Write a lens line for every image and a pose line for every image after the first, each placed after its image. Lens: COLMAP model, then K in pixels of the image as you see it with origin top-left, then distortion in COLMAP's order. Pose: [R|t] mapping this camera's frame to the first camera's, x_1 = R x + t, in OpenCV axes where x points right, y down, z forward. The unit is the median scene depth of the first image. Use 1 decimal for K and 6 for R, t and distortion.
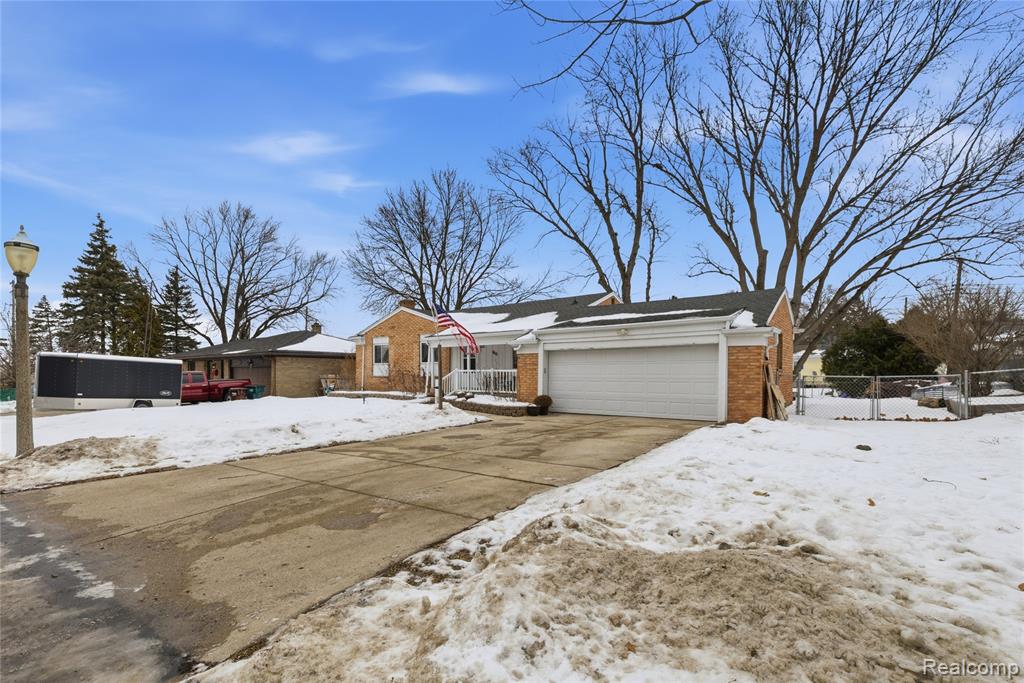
lens RADIAL K [[426.3, 0, 494.7], [0, 426.3, 375.9], [0, 0, 1]] dist [0.006427, -0.000763]
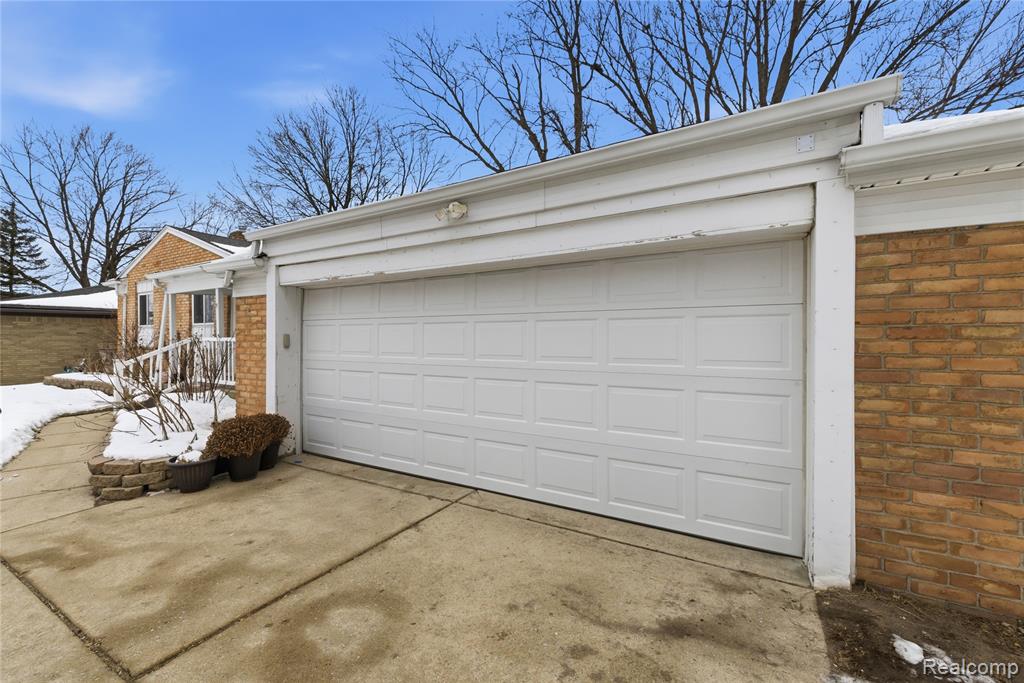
lens RADIAL K [[405.1, 0, 504.5], [0, 405.1, 337.1], [0, 0, 1]] dist [0.011825, 0.000200]
pose [[0.992458, -0.004982, 0.122483, 0.101980], [0.005517, 0.999977, -0.004032, -0.005520], [-0.122460, 0.004678, 0.992462, 0.242907]]
